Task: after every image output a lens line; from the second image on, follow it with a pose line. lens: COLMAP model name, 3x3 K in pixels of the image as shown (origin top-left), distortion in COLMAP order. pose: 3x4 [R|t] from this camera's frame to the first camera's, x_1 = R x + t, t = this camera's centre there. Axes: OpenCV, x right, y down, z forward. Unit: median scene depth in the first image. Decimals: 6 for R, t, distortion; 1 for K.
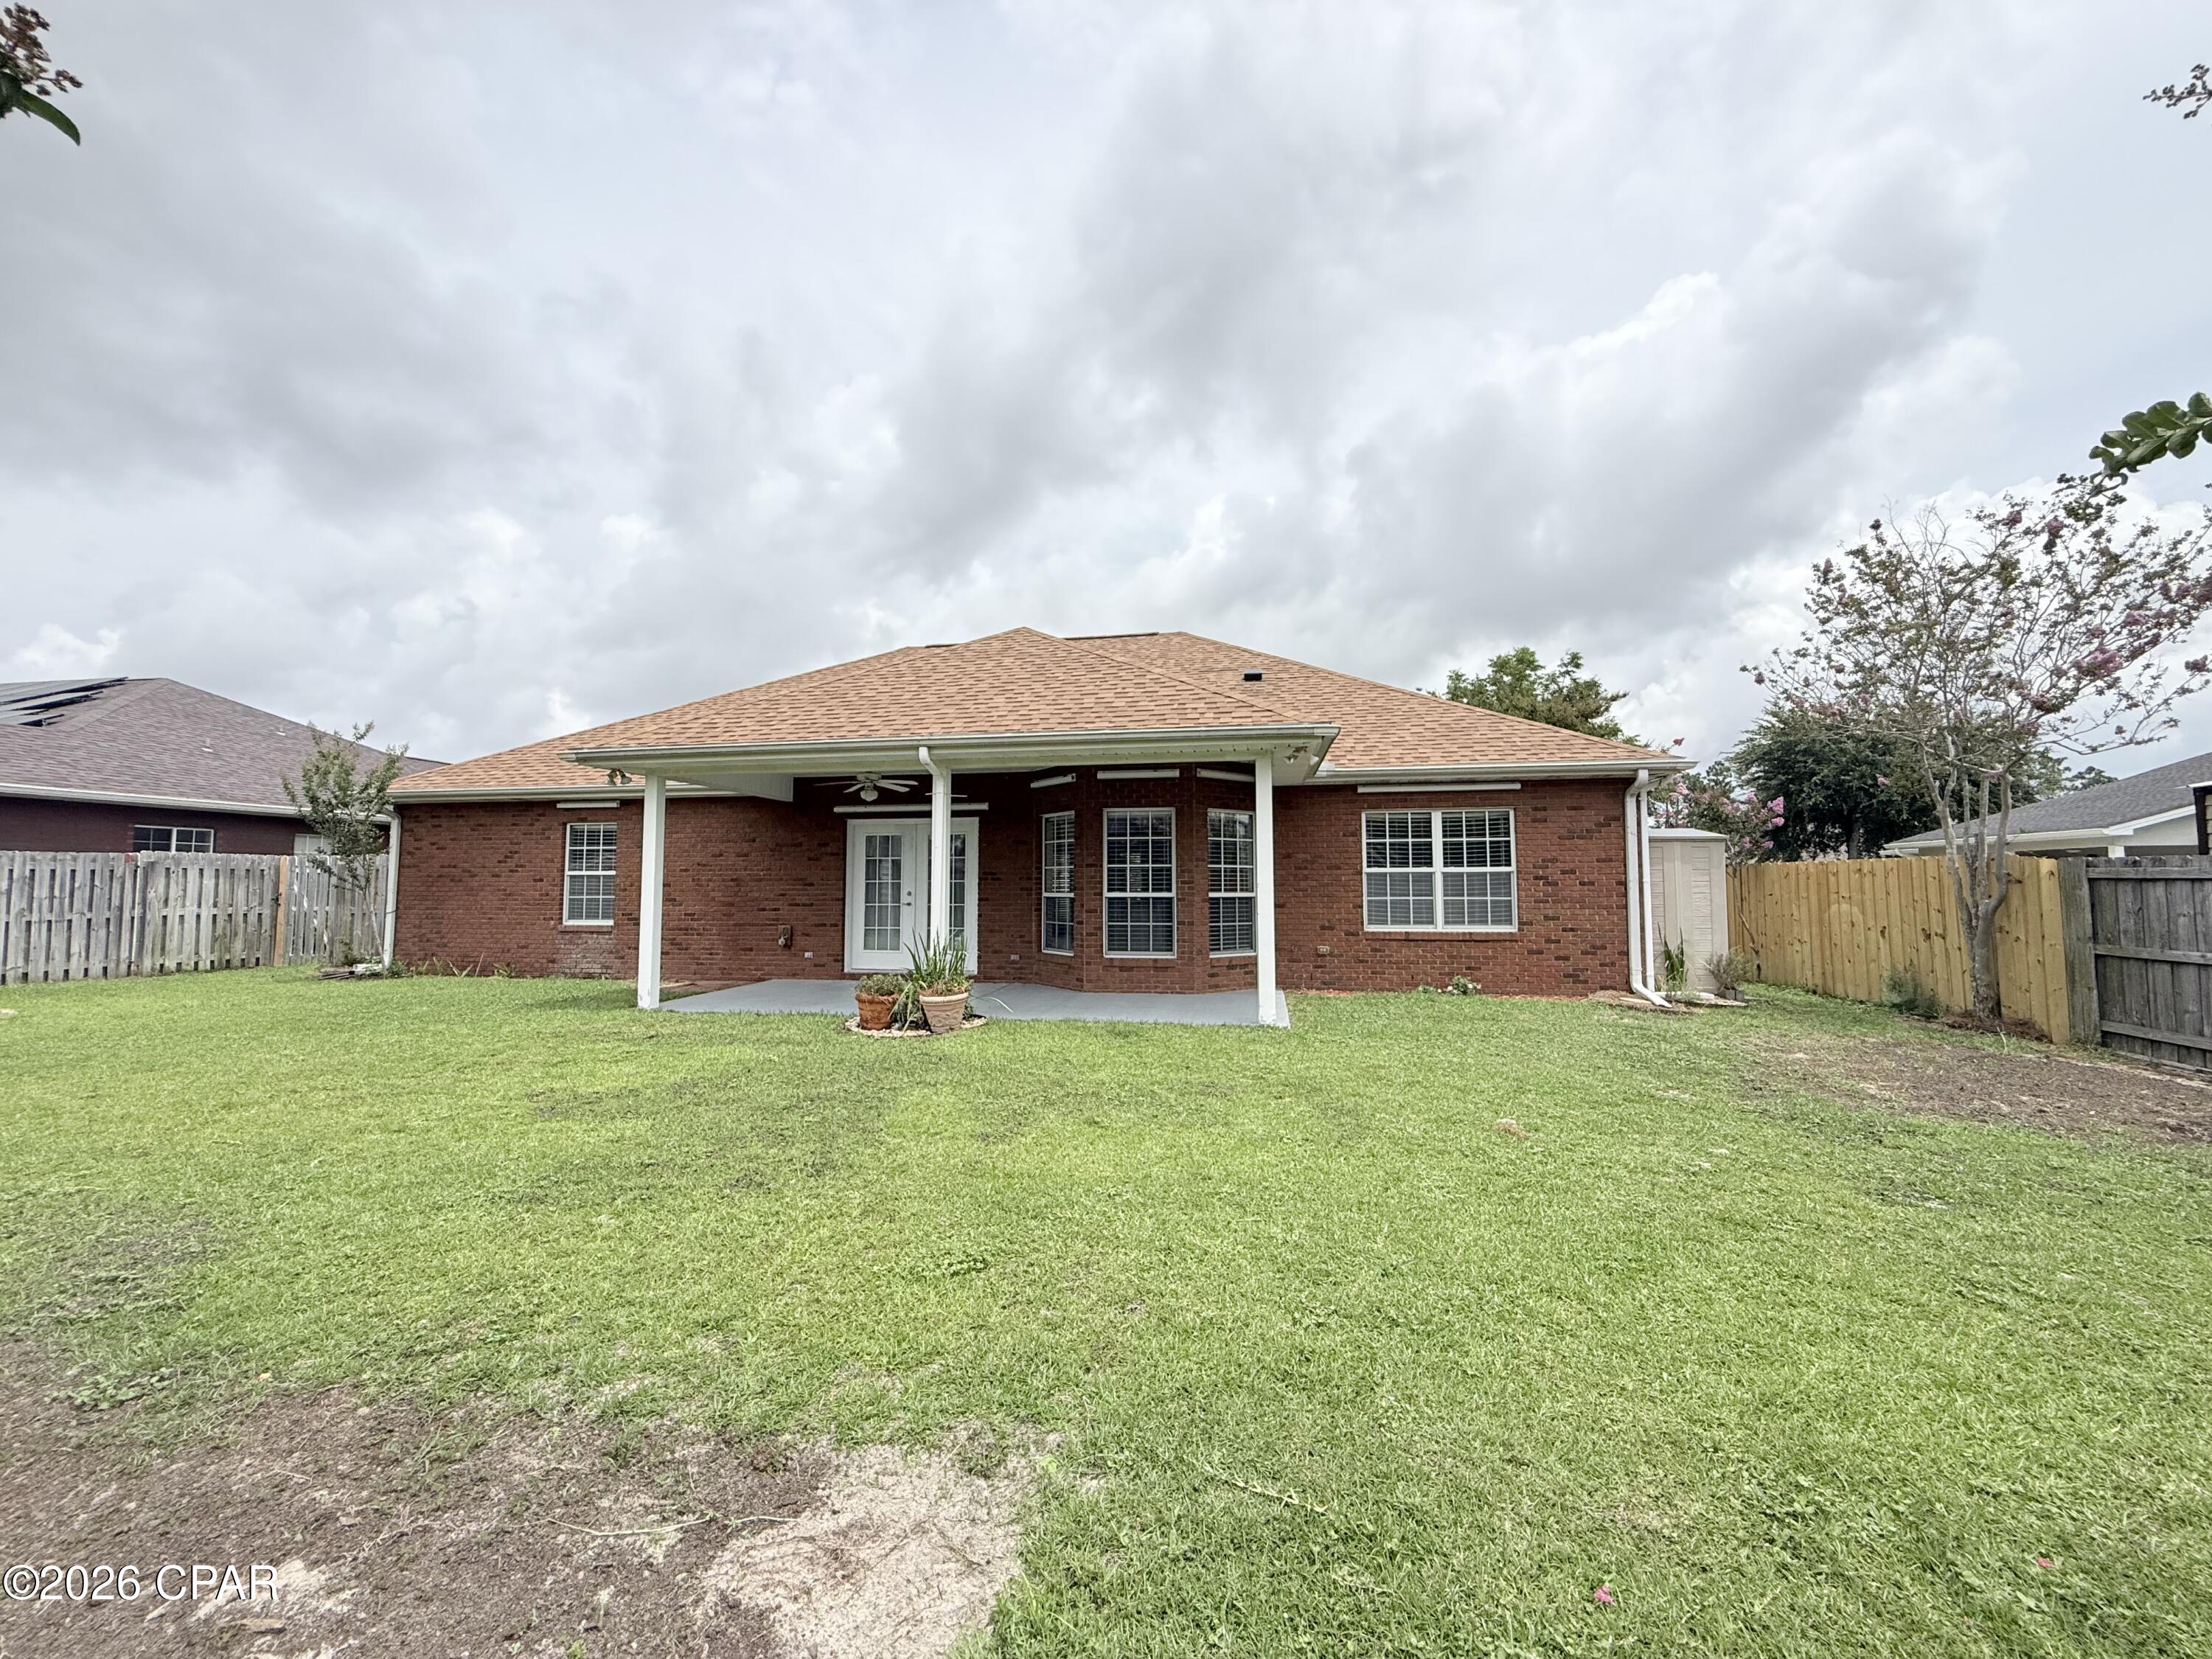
lens RADIAL K [[882.5, 0, 1115.3], [0, 882.5, 823.7], [0, 0, 1]] dist [0.000423, 0.000270]
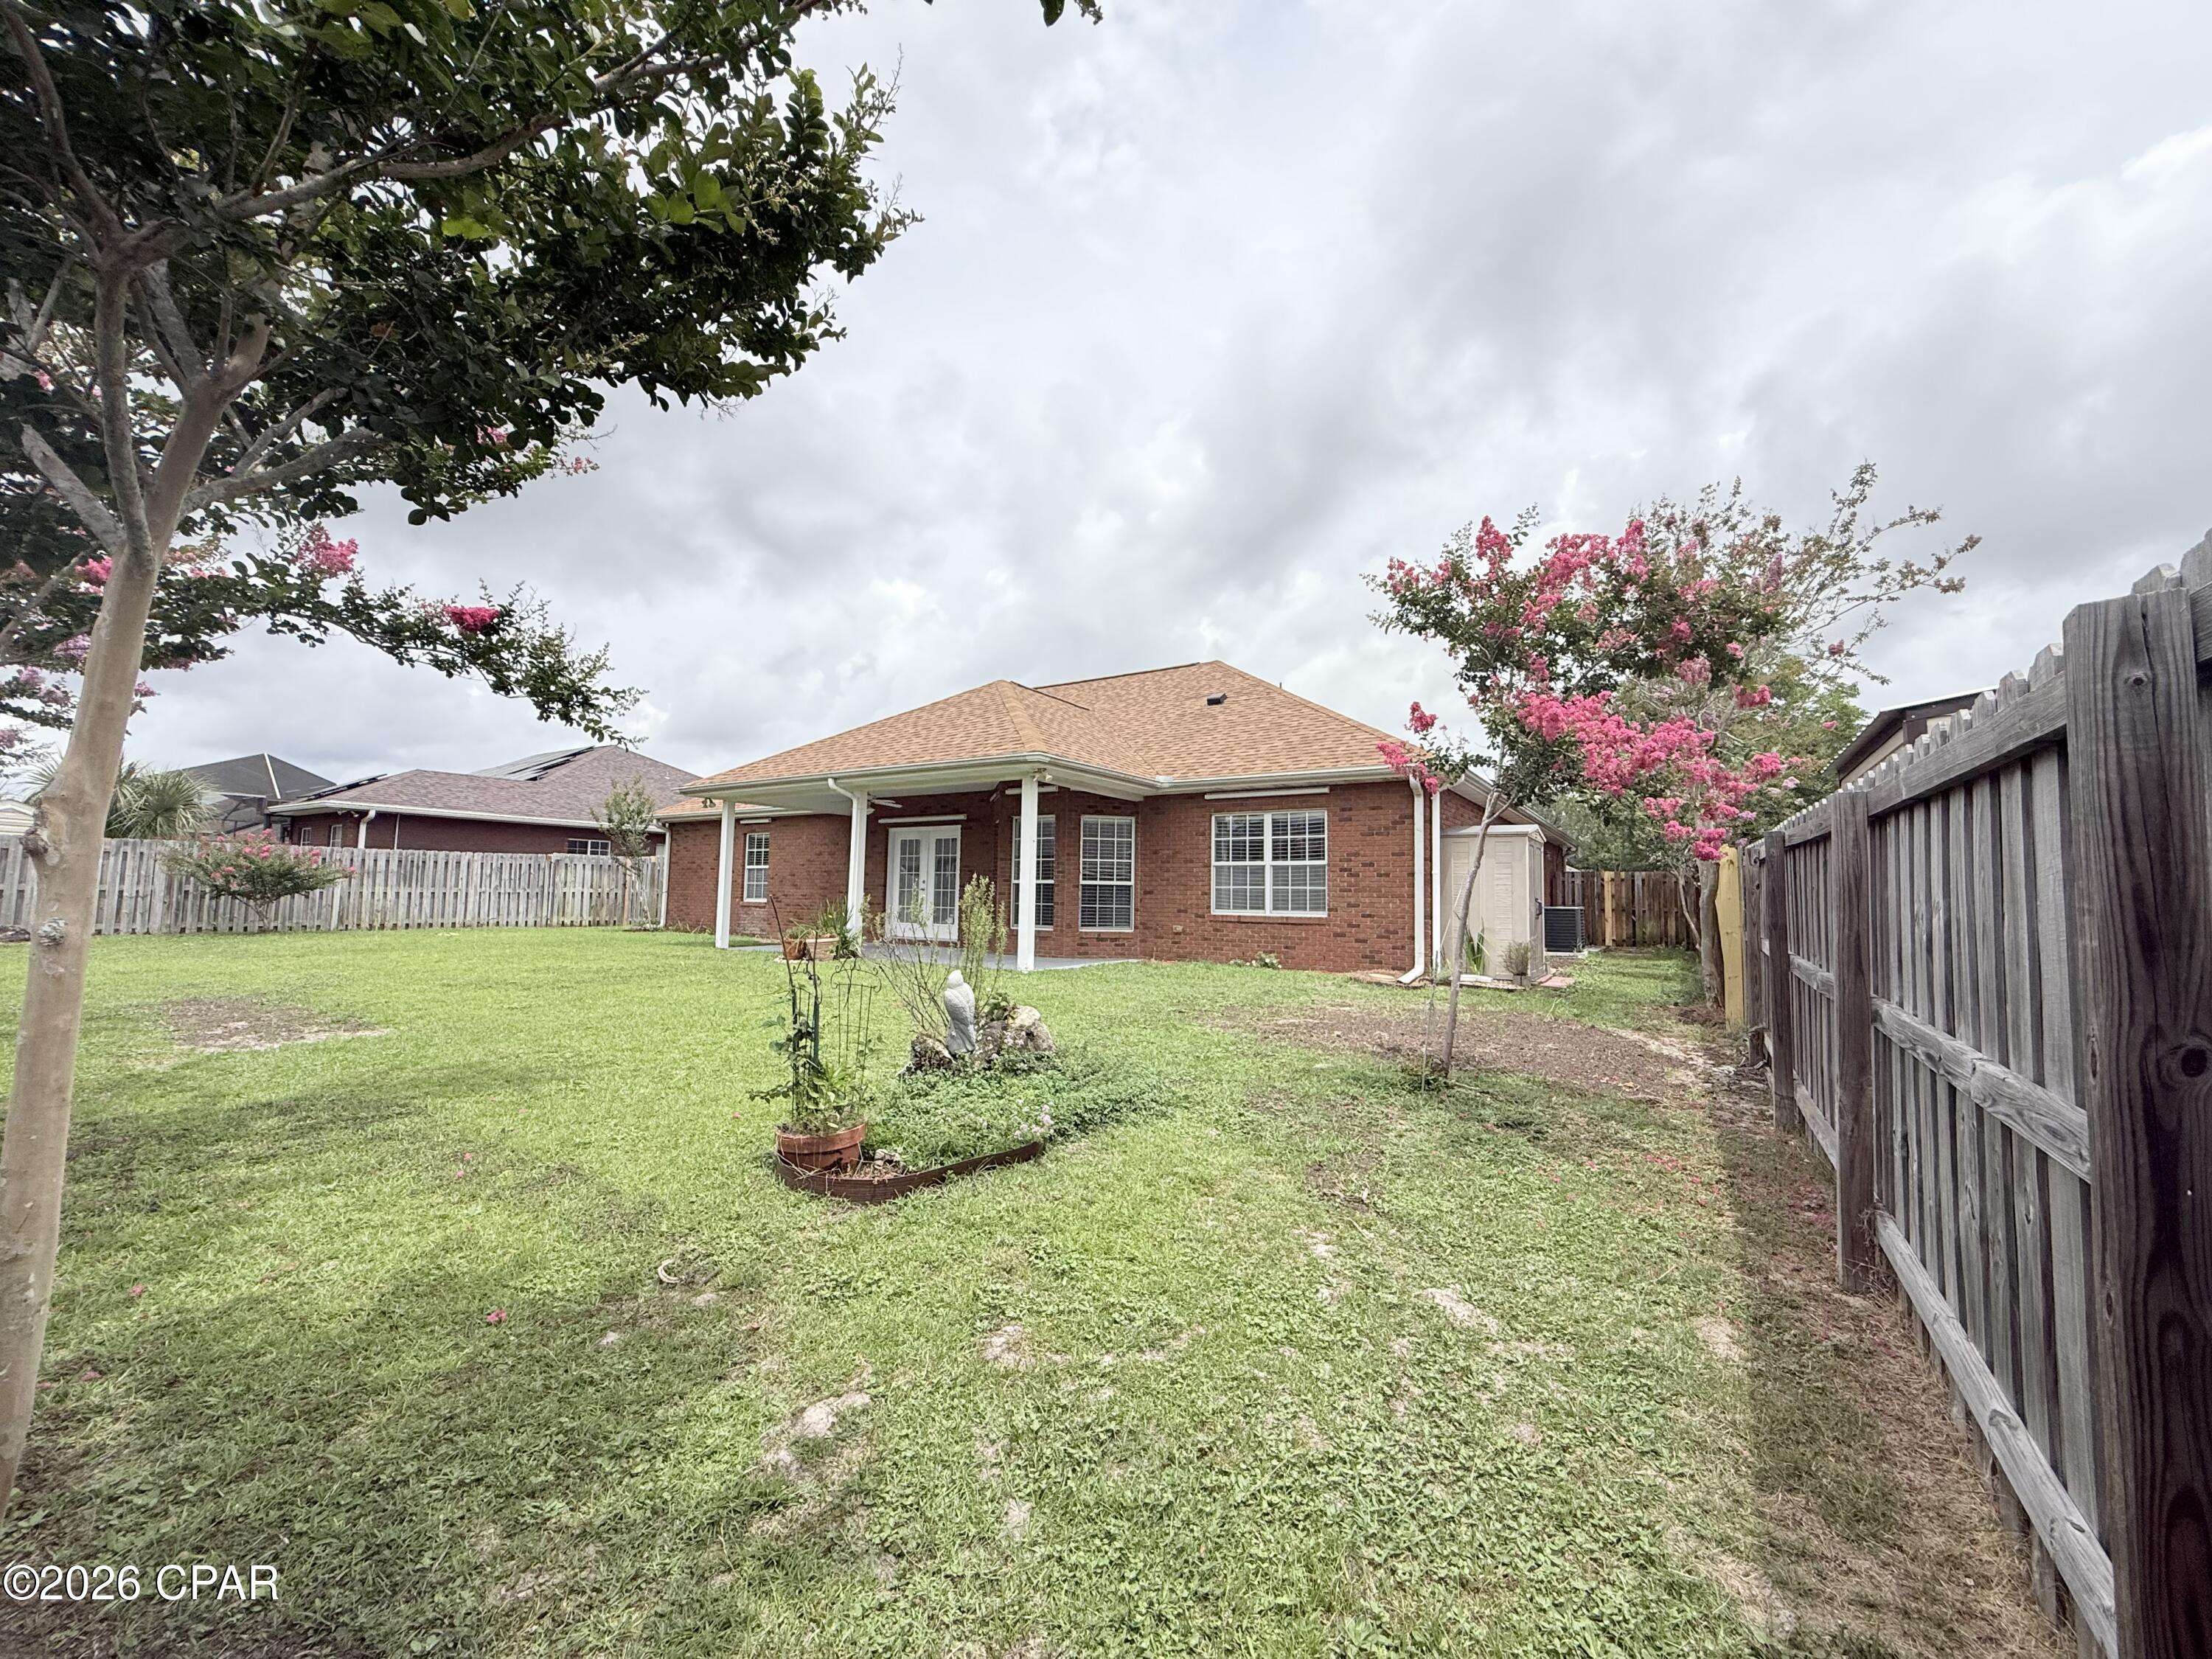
lens RADIAL K [[882.5, 0, 1093.9], [0, 882.5, 832.3], [0, 0, 1]] dist [0.000423, 0.000270]
pose [[0.920018, -0.012922, -0.391664, 0.544110], [0.012897, 0.999913, -0.002695, 0.009809], [0.391664, -0.002572, 0.920105, -0.153899]]
